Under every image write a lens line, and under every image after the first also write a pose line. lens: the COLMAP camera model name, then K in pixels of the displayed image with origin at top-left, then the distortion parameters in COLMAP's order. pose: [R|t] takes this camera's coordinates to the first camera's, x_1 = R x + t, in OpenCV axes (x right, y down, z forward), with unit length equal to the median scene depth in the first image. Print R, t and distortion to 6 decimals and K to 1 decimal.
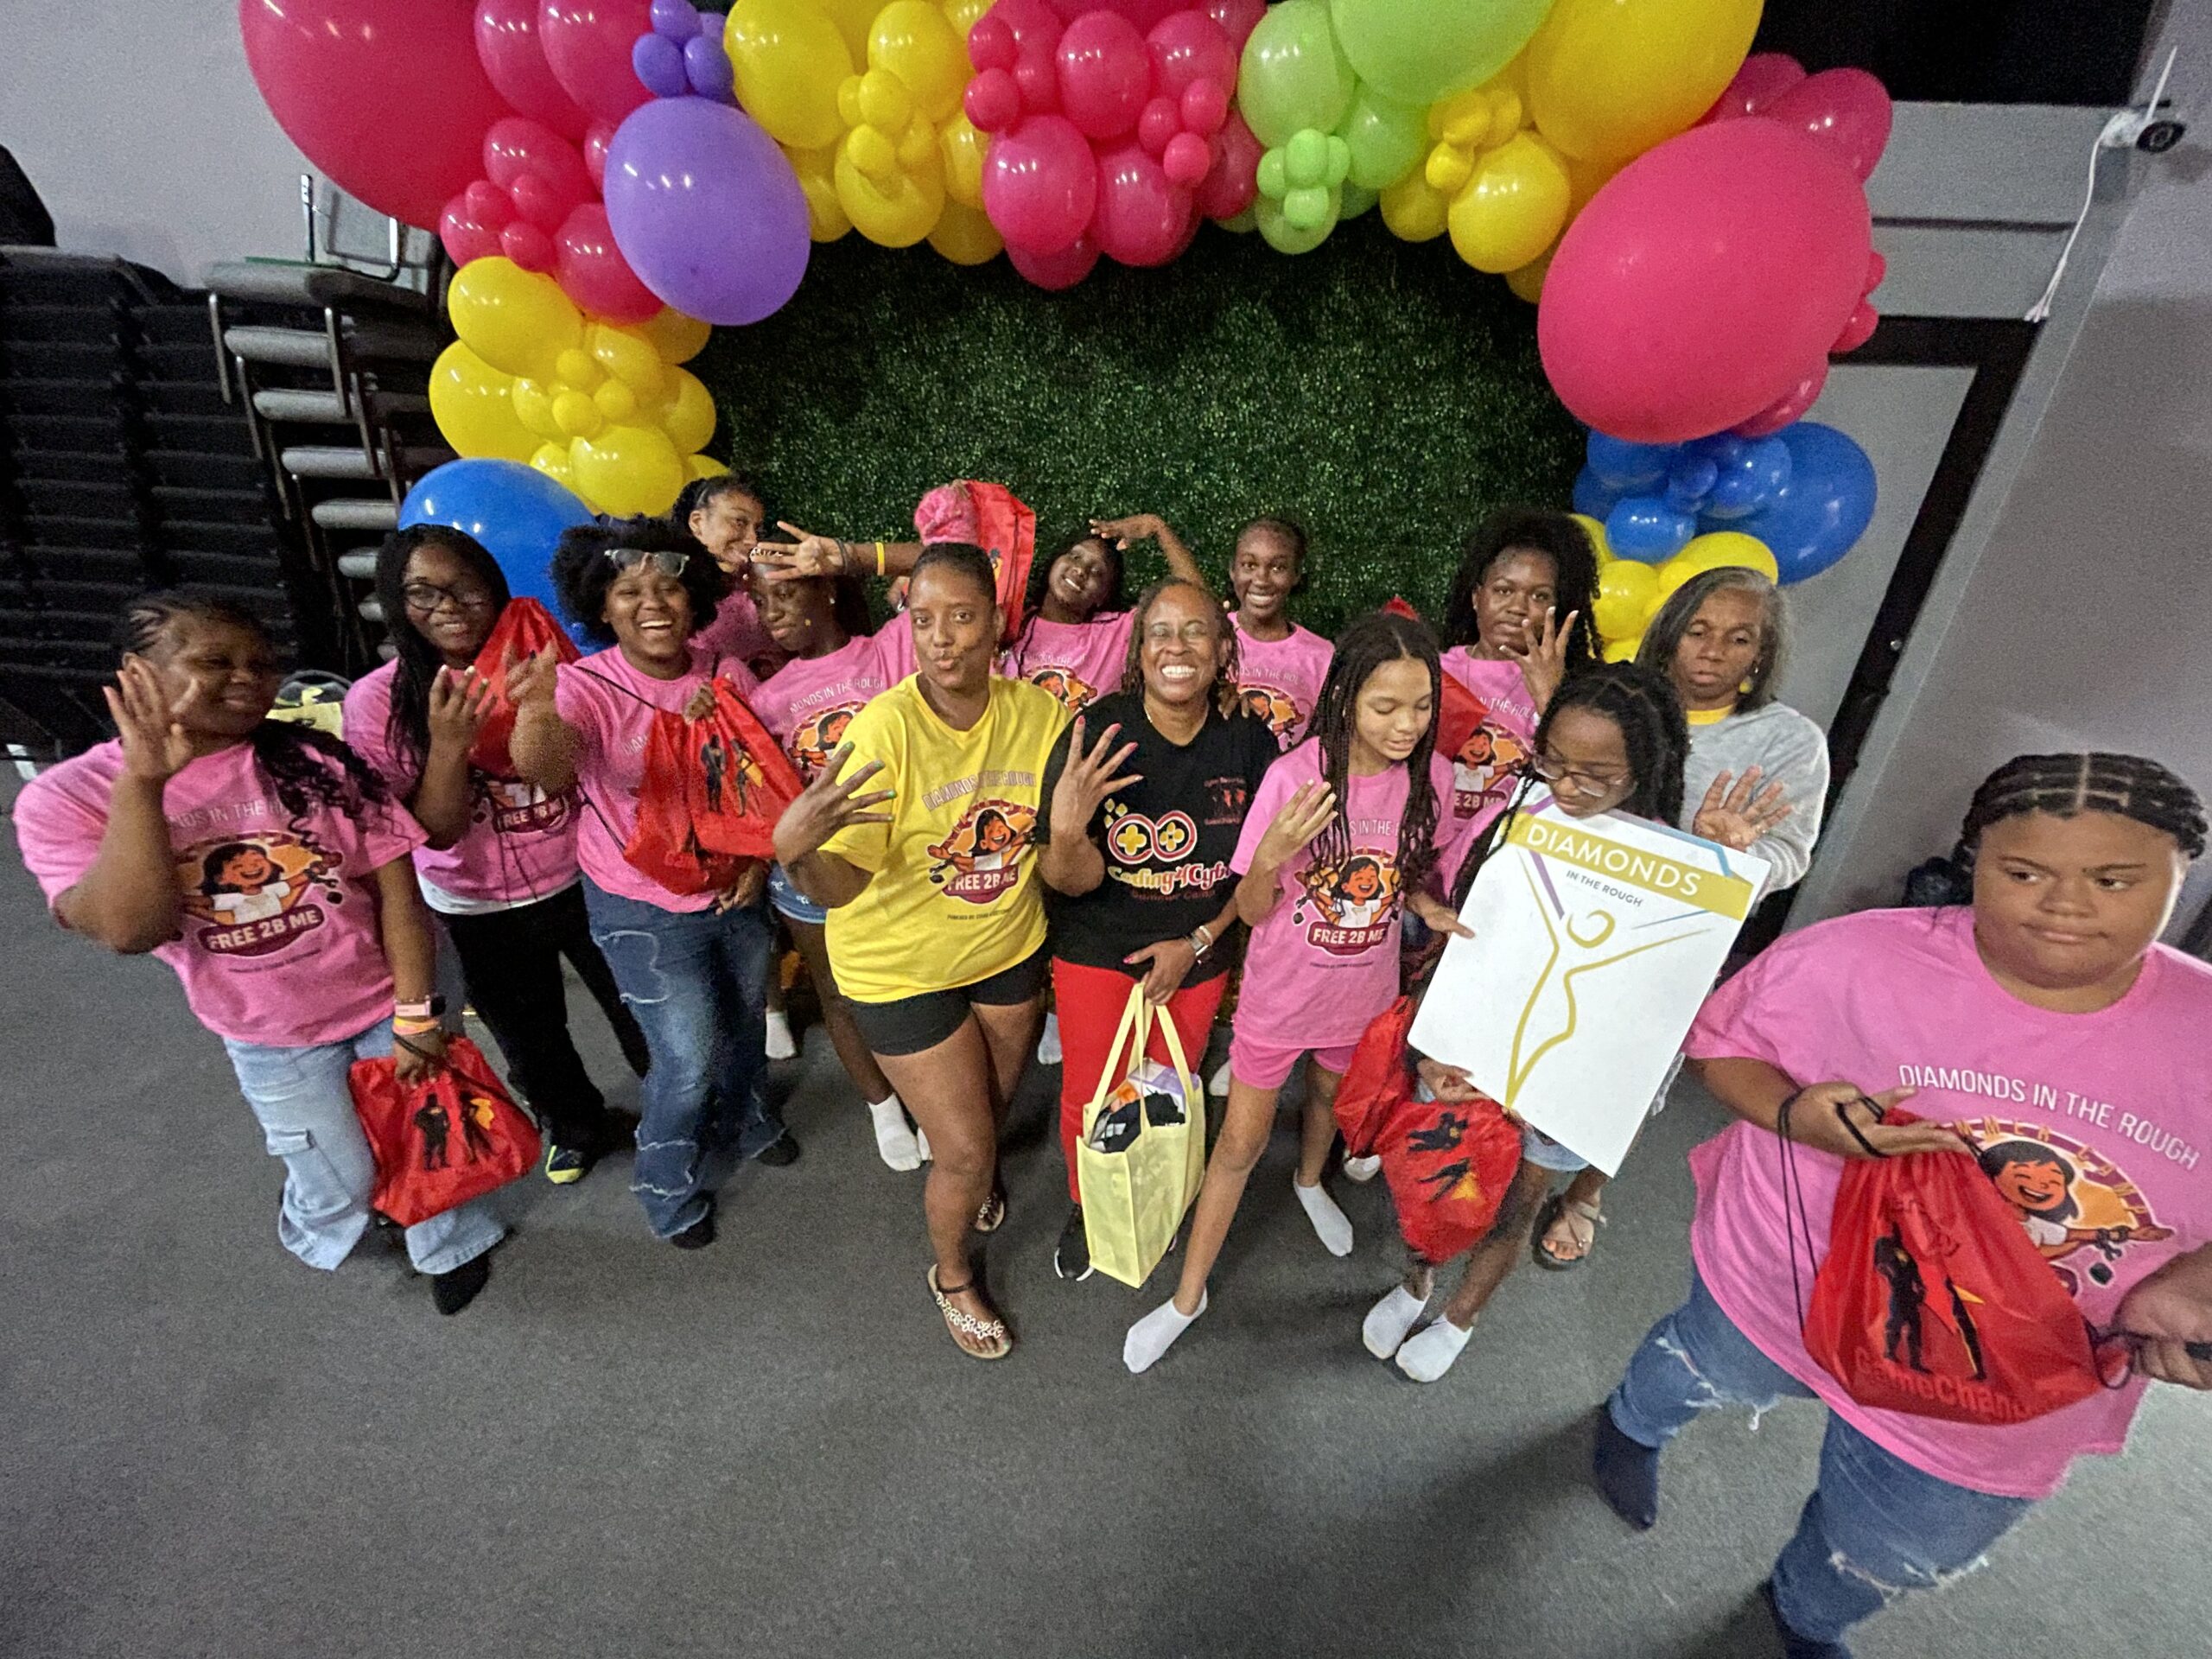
lens RADIAL K [[871.0, 0, 1106.2], [0, 871.0, 814.3], [0, 0, 1]] dist [-0.005239, 0.001626]
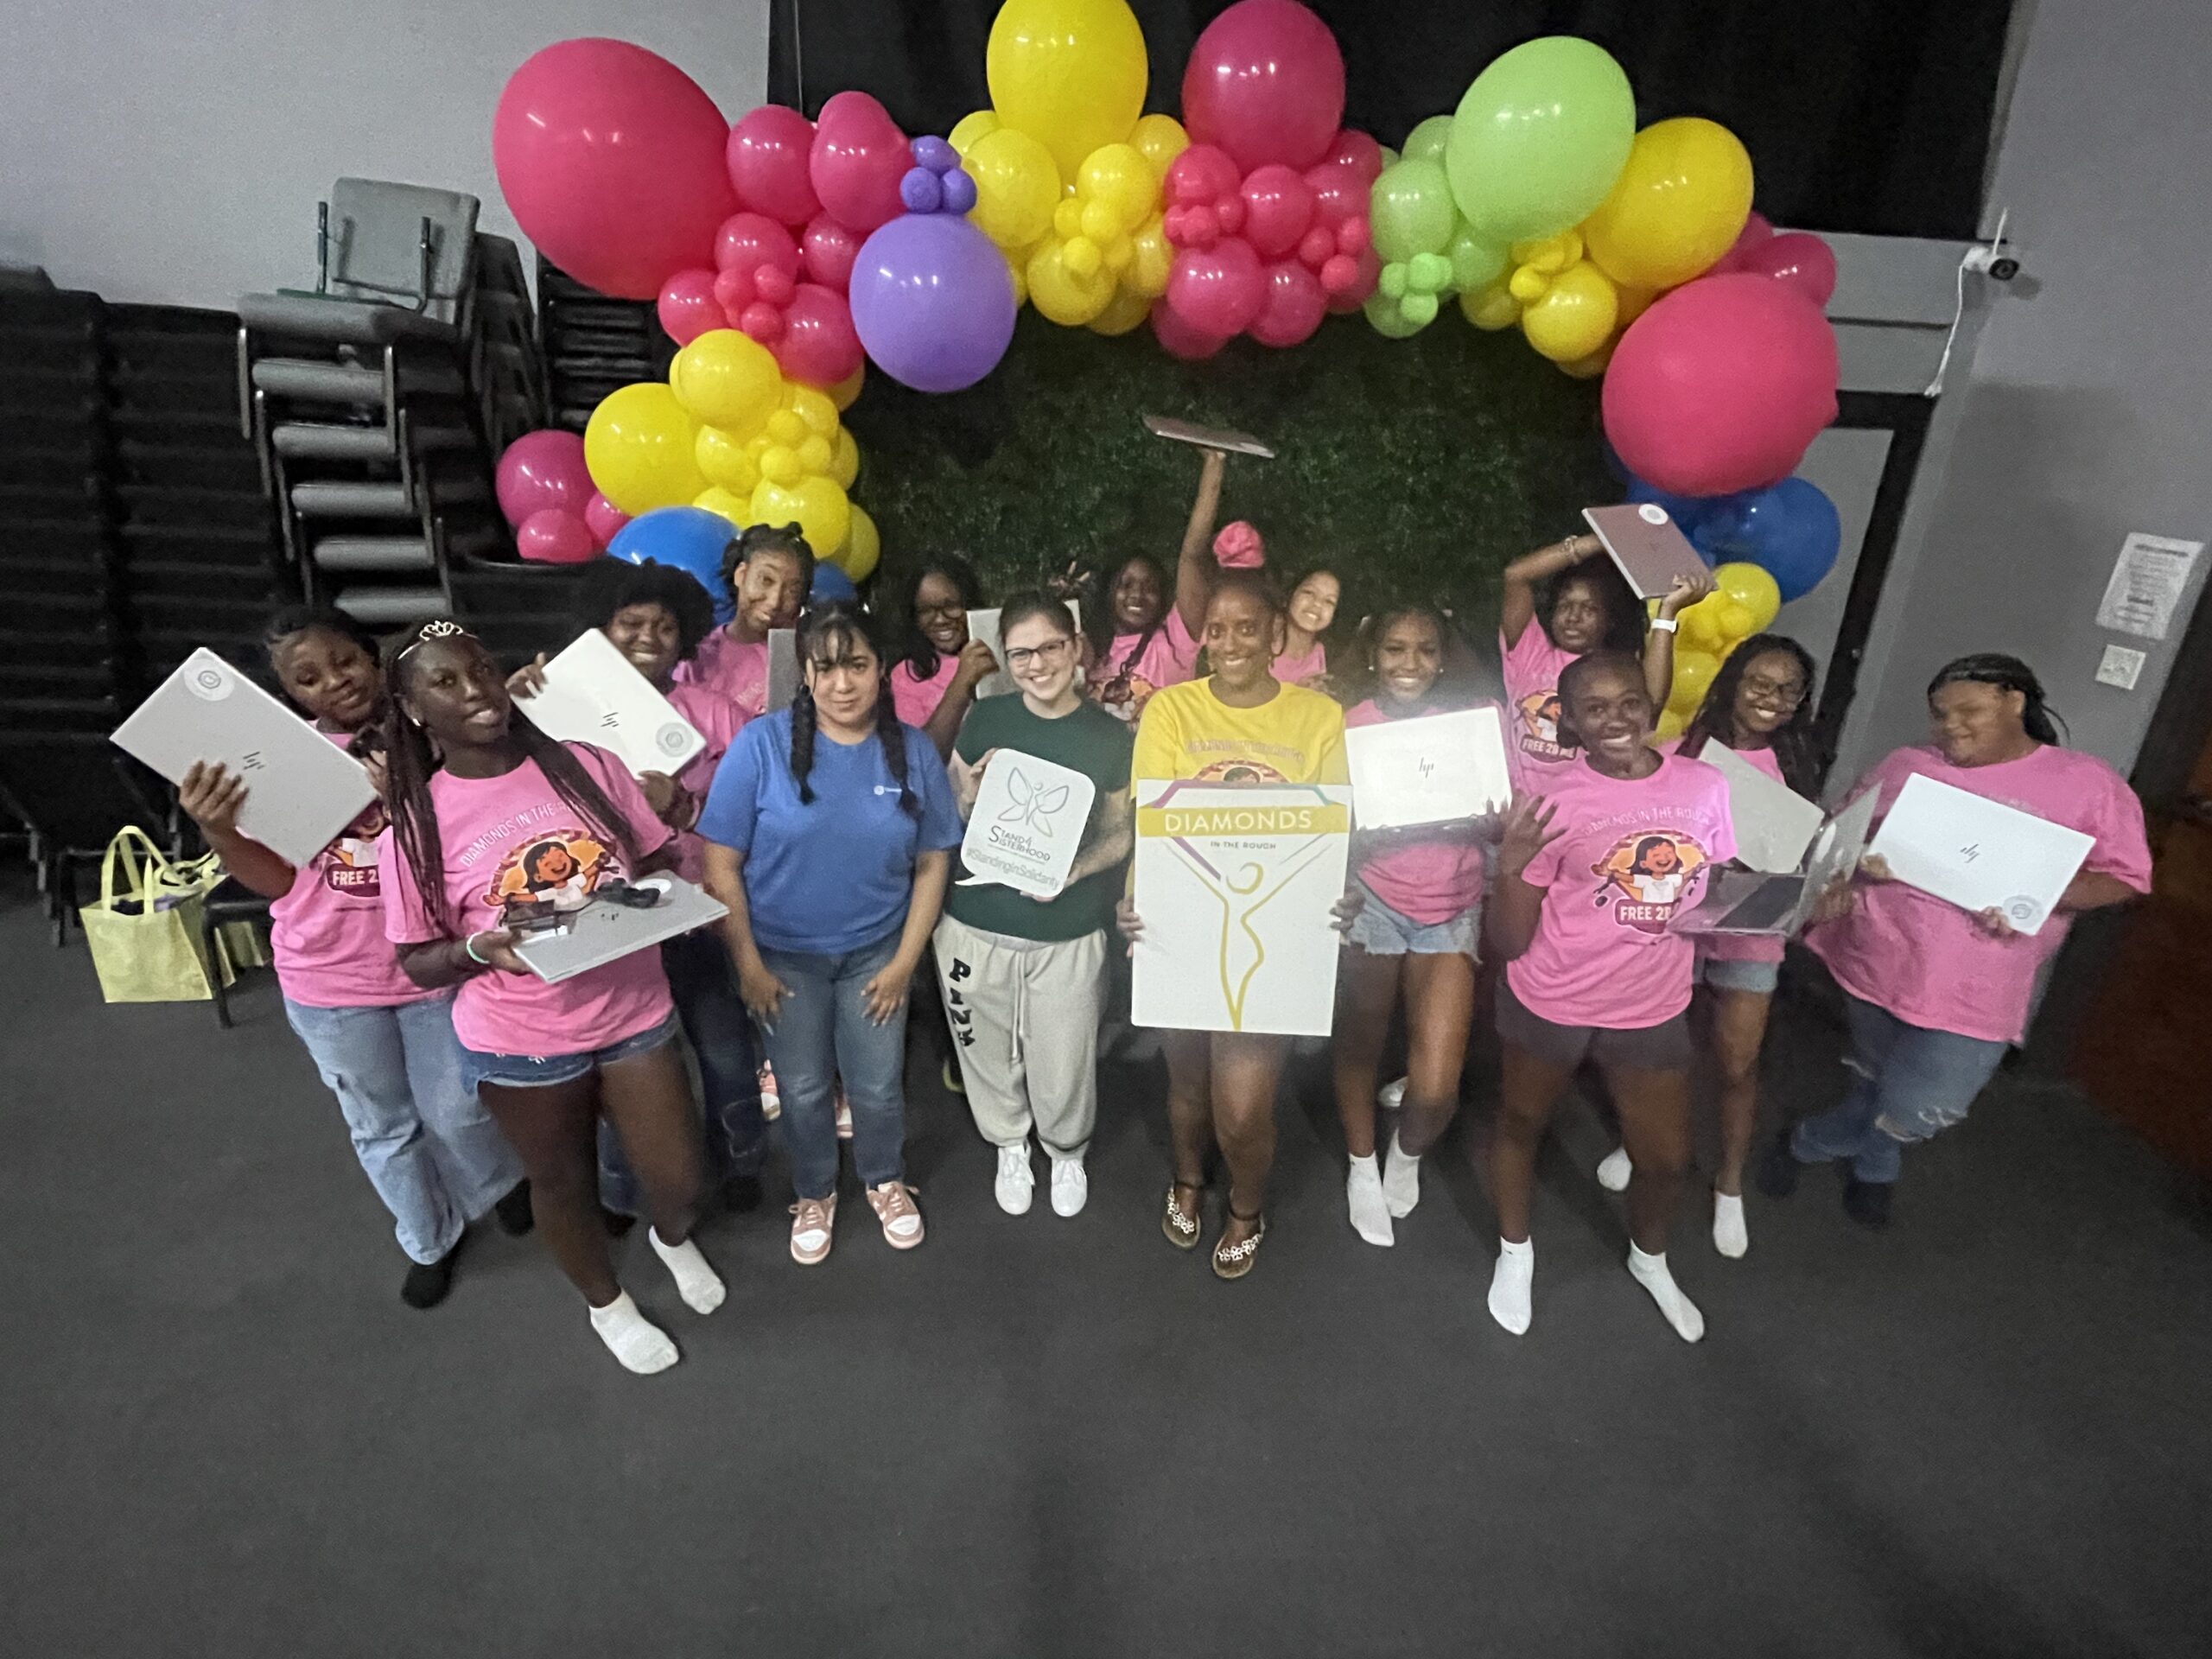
lens RADIAL K [[1094.4, 0, 1095.2], [0, 1094.4, 817.8], [0, 0, 1]] dist [-0.012640, 0.004270]
pose [[0.986429, -0.047173, 0.157266, -0.437292], [0.058215, 0.996096, -0.066361, 0.080725], [-0.153521, 0.074615, 0.985324, -0.344230]]
